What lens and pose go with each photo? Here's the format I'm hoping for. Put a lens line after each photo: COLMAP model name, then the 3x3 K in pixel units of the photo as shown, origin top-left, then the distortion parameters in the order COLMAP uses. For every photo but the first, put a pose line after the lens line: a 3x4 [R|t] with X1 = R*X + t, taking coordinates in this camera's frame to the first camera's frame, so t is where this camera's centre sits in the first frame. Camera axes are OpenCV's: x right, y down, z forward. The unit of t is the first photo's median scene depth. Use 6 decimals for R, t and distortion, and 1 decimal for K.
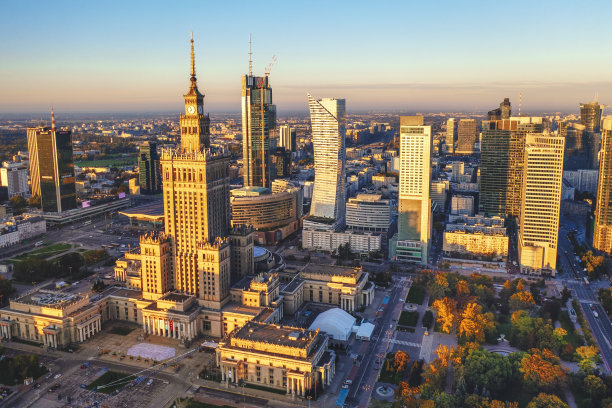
lens RADIAL K [[490.6, 0, 306.0], [0, 490.6, 204.0], [0, 0, 1]] dist [-0.003533, -0.001820]
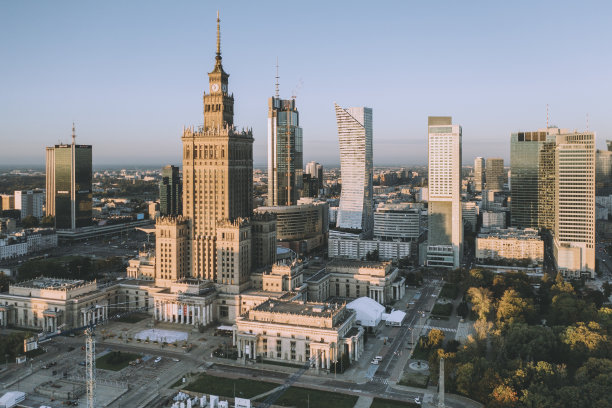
lens RADIAL K [[499.8, 0, 341.2], [0, 499.8, 203.1], [0, 0, 1]] dist [0.000613, -0.000754]
pose [[0.999847, 0.003953, 0.017027, 0.001065], [-0.001611, 0.990788, -0.135410, 0.164890], [-0.017405, 0.135362, 0.990643, 0.038073]]
